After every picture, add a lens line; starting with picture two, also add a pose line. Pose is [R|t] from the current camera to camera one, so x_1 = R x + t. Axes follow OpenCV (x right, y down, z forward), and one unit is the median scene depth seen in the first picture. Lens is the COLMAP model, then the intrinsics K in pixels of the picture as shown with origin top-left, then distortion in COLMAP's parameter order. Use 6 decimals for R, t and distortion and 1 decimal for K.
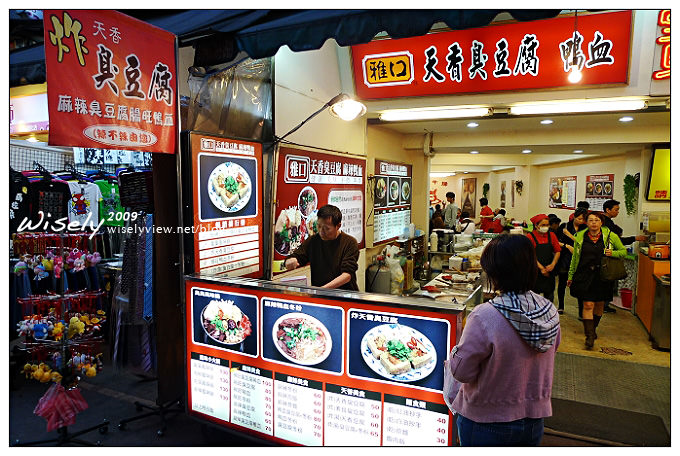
lens RADIAL K [[445.1, 0, 340.0], [0, 445.1, 228.0], [0, 0, 1]] dist [-0.040667, -0.001440]
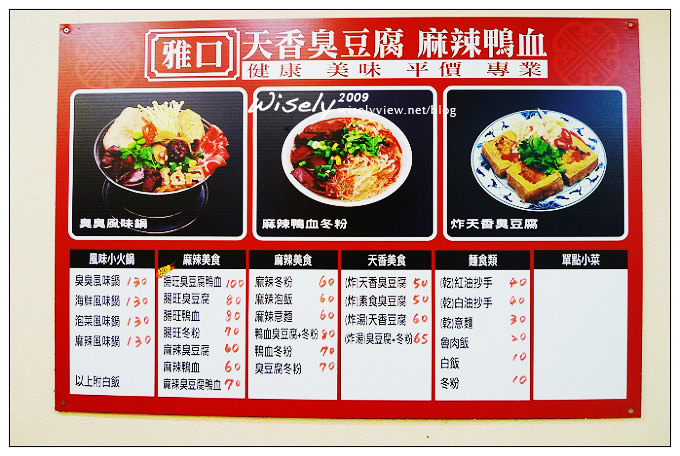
lens RADIAL K [[445.1, 0, 340.0], [0, 445.1, 228.0], [0, 0, 1]] dist [-0.040667, -0.001440]
pose [[0.908289, 0.007531, 0.418276, -0.303824], [0.034913, 0.994985, -0.093729, 0.373571], [-0.416884, 0.099736, 0.903471, 0.551723]]
